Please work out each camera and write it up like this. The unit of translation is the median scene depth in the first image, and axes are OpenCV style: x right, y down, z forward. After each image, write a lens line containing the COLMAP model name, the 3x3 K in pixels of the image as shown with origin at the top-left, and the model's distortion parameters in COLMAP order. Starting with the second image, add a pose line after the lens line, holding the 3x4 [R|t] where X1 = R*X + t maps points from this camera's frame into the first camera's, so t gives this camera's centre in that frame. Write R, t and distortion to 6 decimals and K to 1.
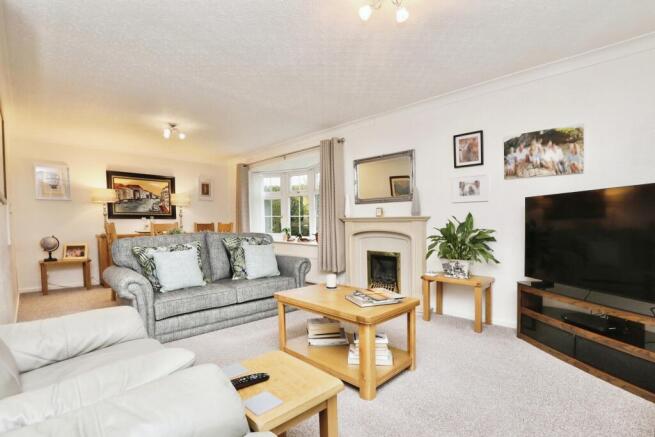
lens RADIAL K [[305.6, 0, 328.0], [0, 305.6, 222.9], [0, 0, 1]] dist [0.000914, -0.000009]
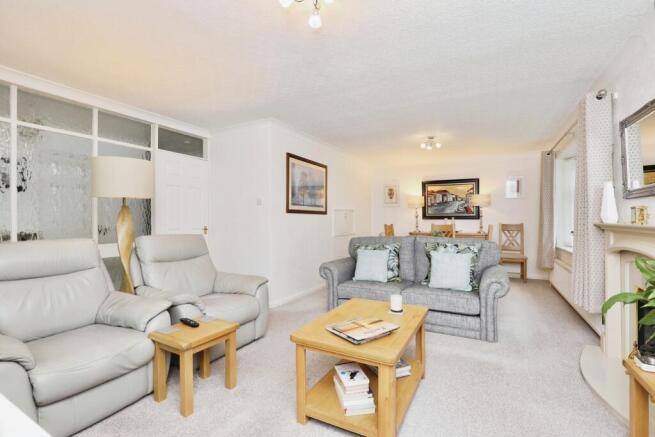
lens RADIAL K [[305.6, 0, 327.8], [0, 305.6, 216.2], [0, 0, 1]] dist [0.000914, -0.000009]
pose [[0.265960, -0.003574, -0.963977, 0.369264], [0.002957, 0.999991, -0.002891, -0.024071], [0.963980, -0.002082, 0.265968, 0.276872]]
